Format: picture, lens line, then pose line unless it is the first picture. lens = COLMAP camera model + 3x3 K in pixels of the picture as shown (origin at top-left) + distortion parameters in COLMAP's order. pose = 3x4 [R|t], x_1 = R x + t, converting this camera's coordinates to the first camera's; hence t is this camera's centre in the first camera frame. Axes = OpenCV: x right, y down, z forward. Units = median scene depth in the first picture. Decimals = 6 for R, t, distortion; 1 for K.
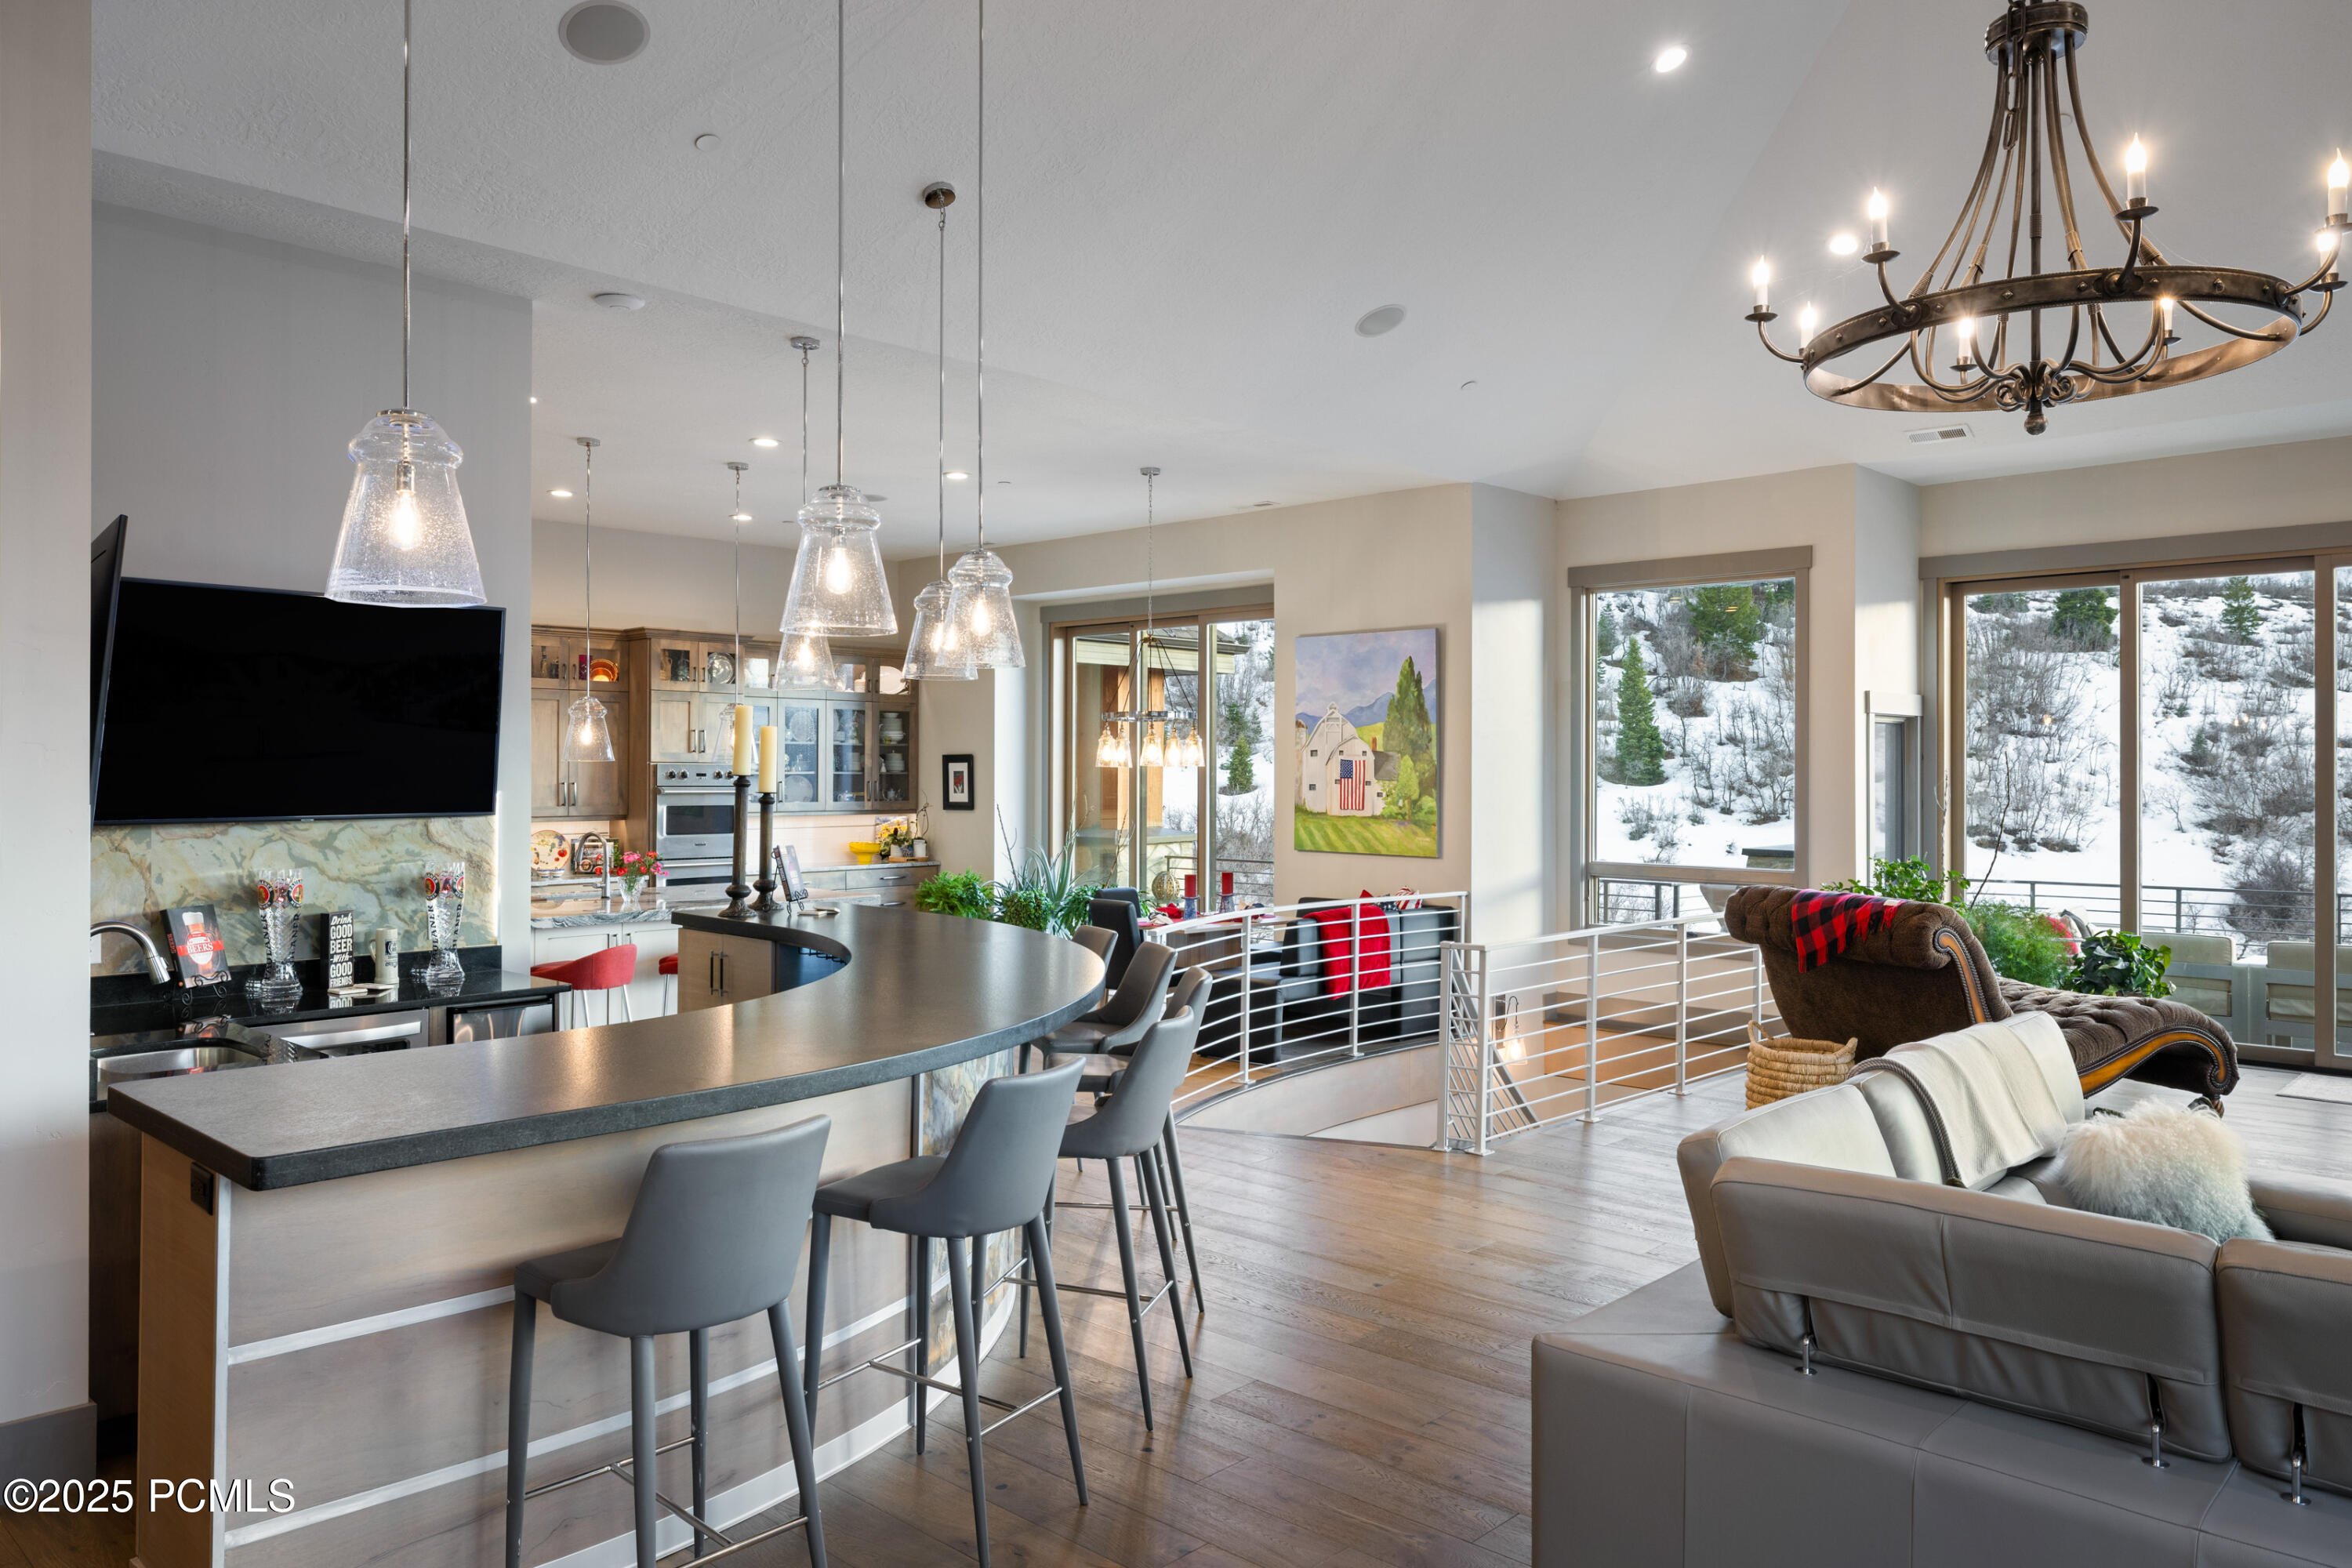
lens RADIAL K [[1608.6, 0, 1167.8], [0, 1608.6, 761.9], [0, 0, 1]] dist [0.001128, -0.000960]
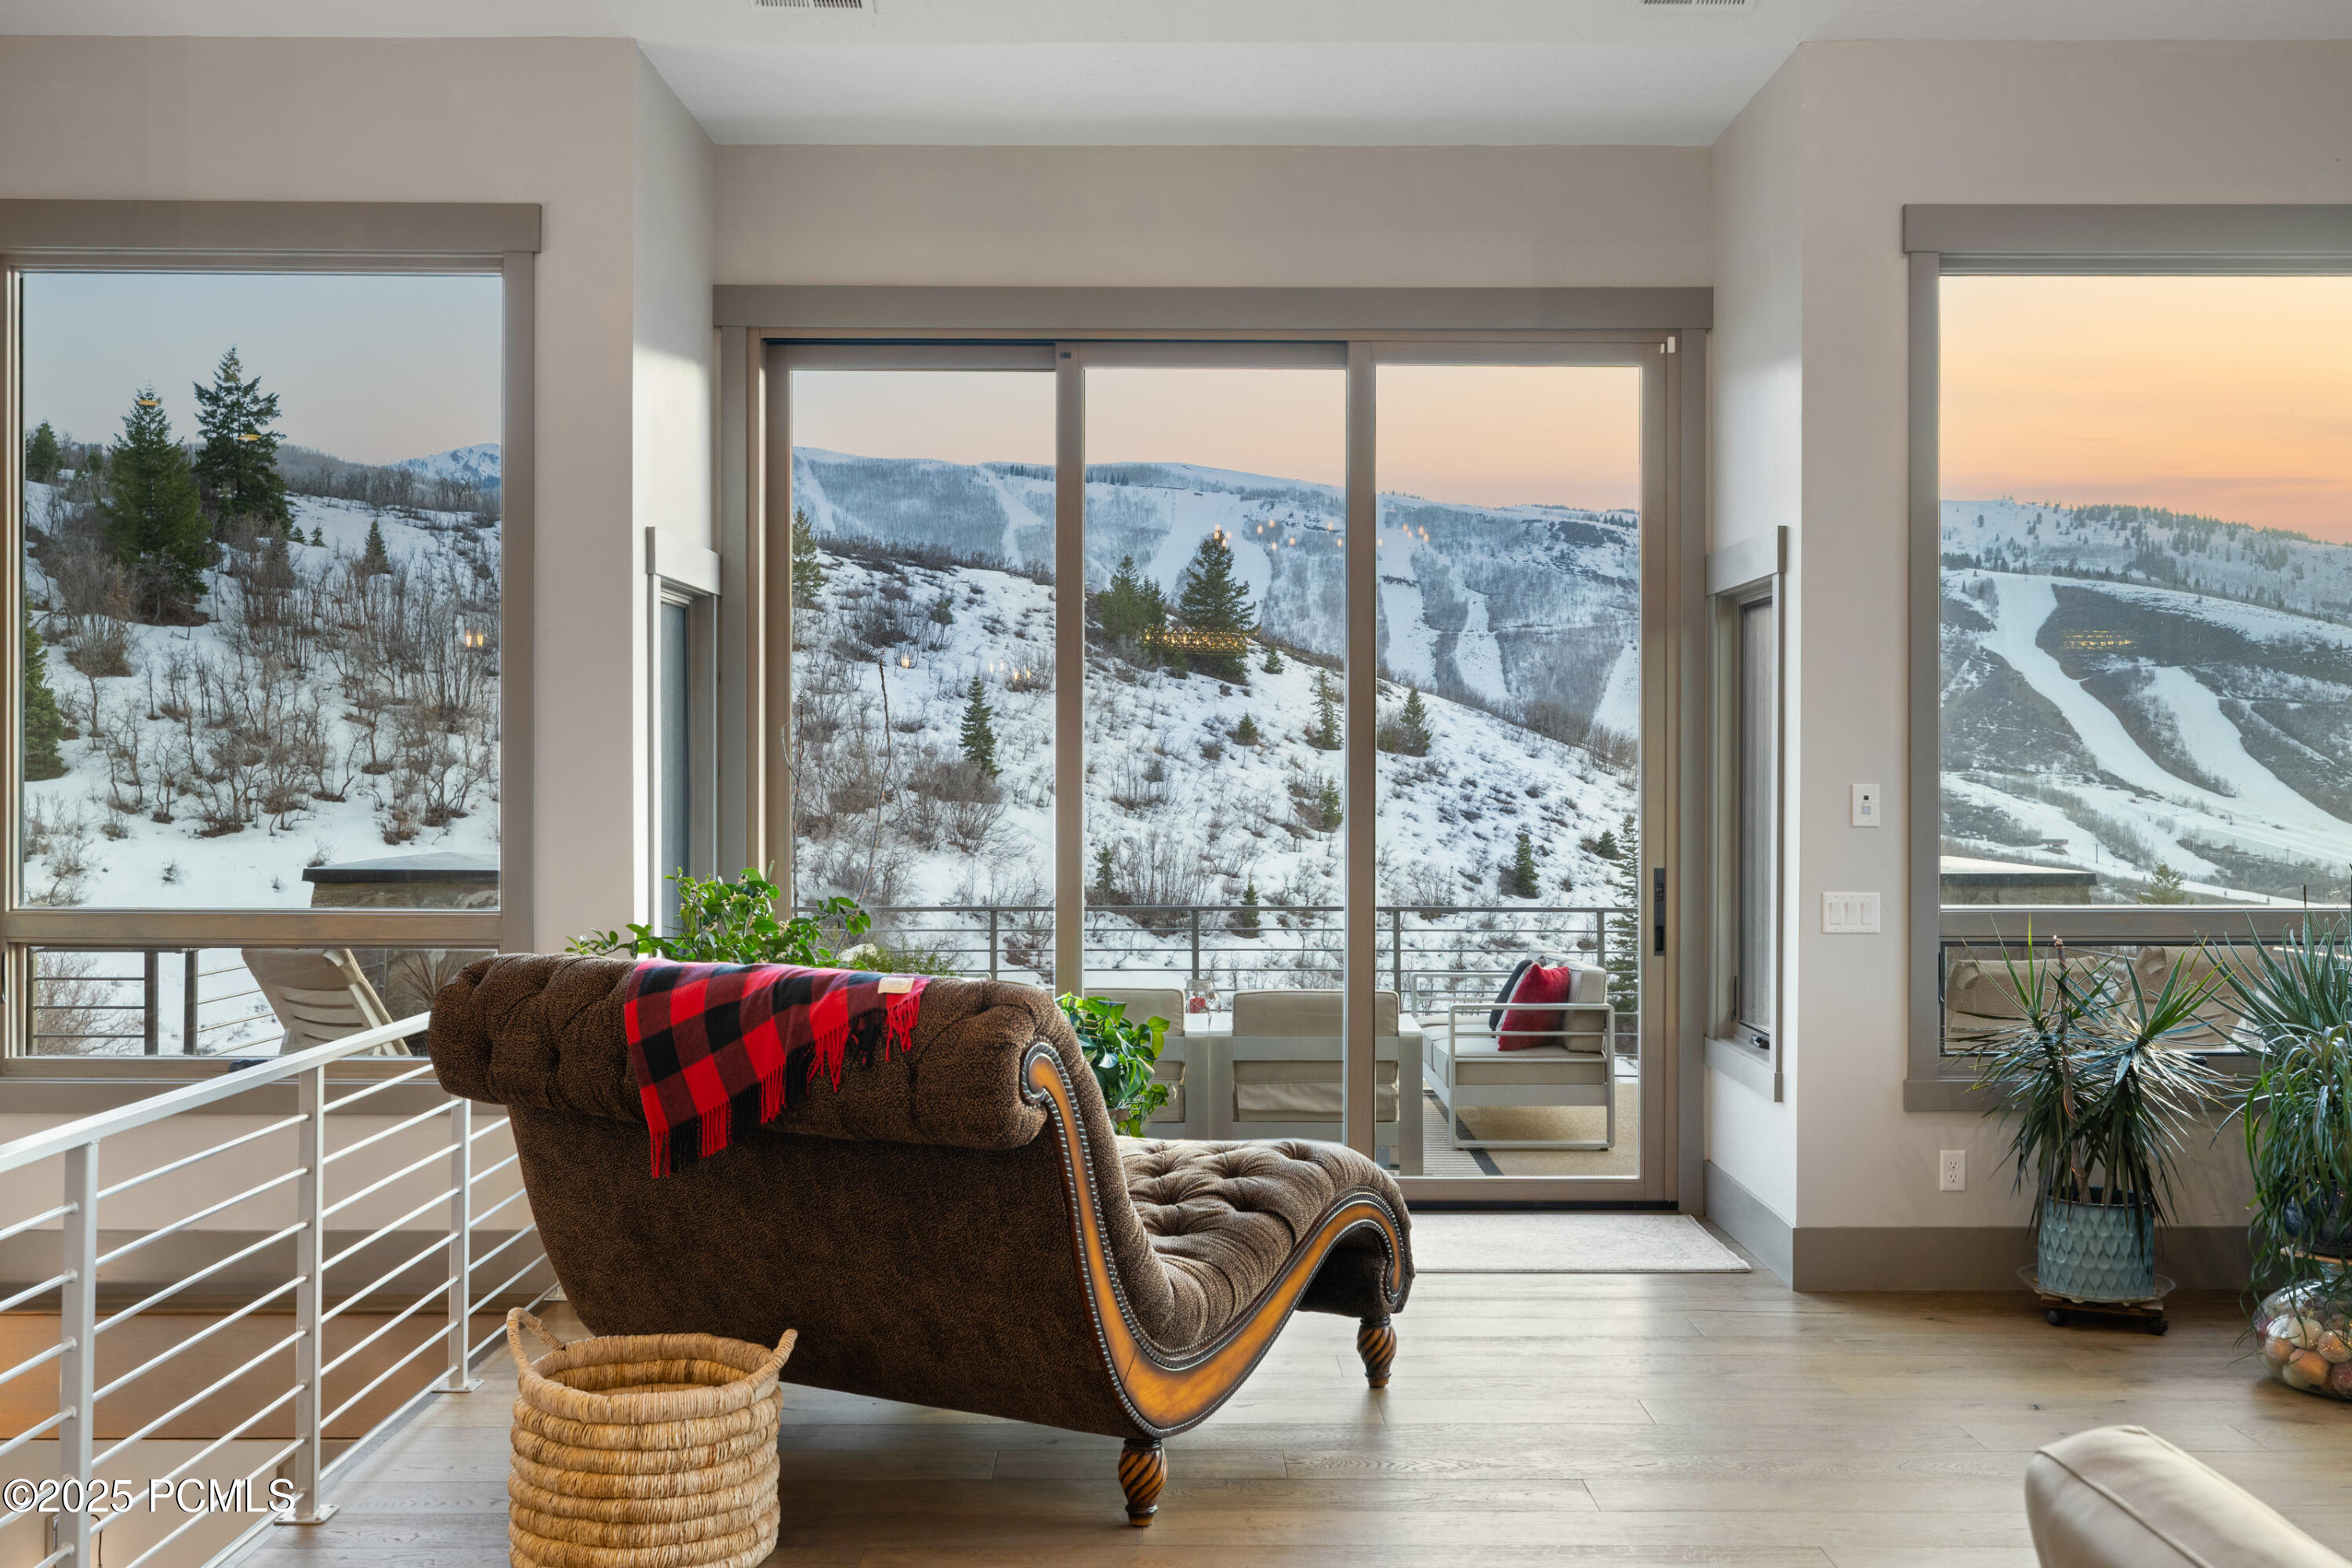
lens RADIAL K [[2236.3, 0, 1189.2], [0, 2236.3, 776.1], [0, 0, 1]] dist [-0.001212, 0.001833]
pose [[0.718334, -0.003344, 0.695690, 0.078962], [-0.004802, 0.999941, 0.009765, 0.020172], [-0.695681, -0.010356, 0.718276, 0.370285]]
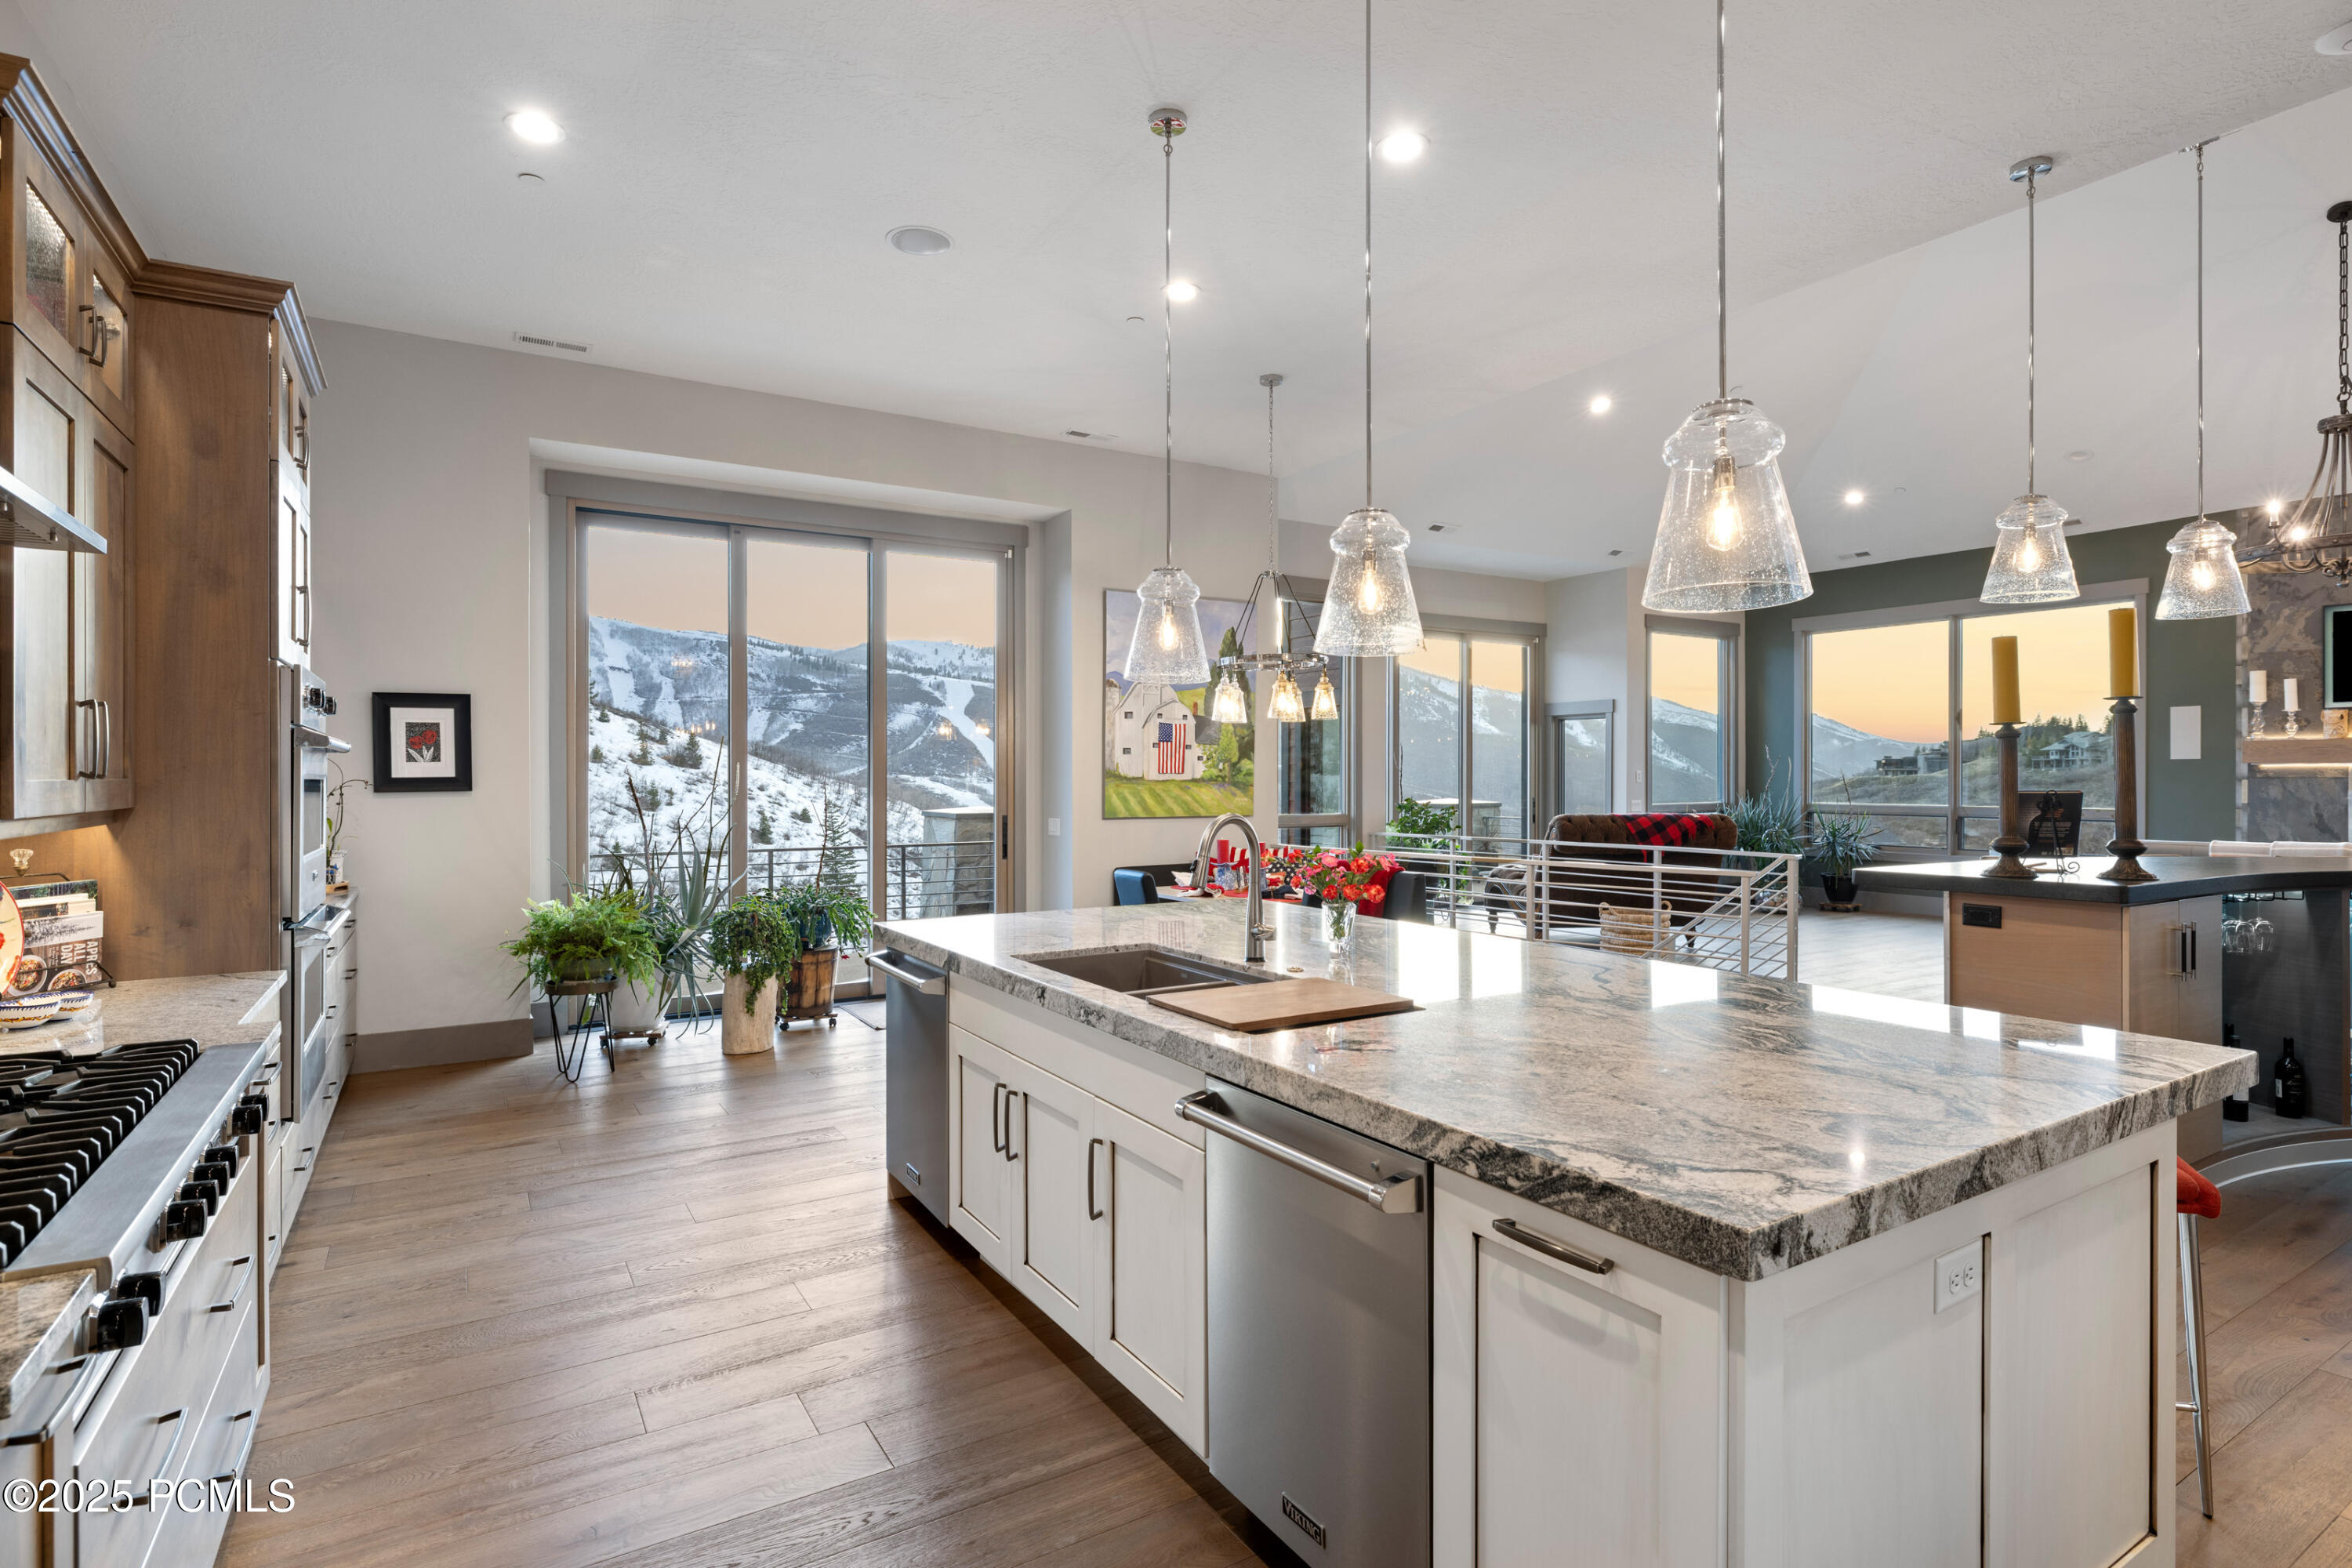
lens RADIAL K [[1163.9, 0, 1163.2], [0, 1163.9, 772.3], [0, 0, 1]] dist [-0.000836, 0.000016]
pose [[0.263846, -0.000779, 0.964564, -0.580376], [-0.002717, 0.999995, 0.001550, 0.027799], [-0.964561, -0.003029, 0.263843, 0.813858]]
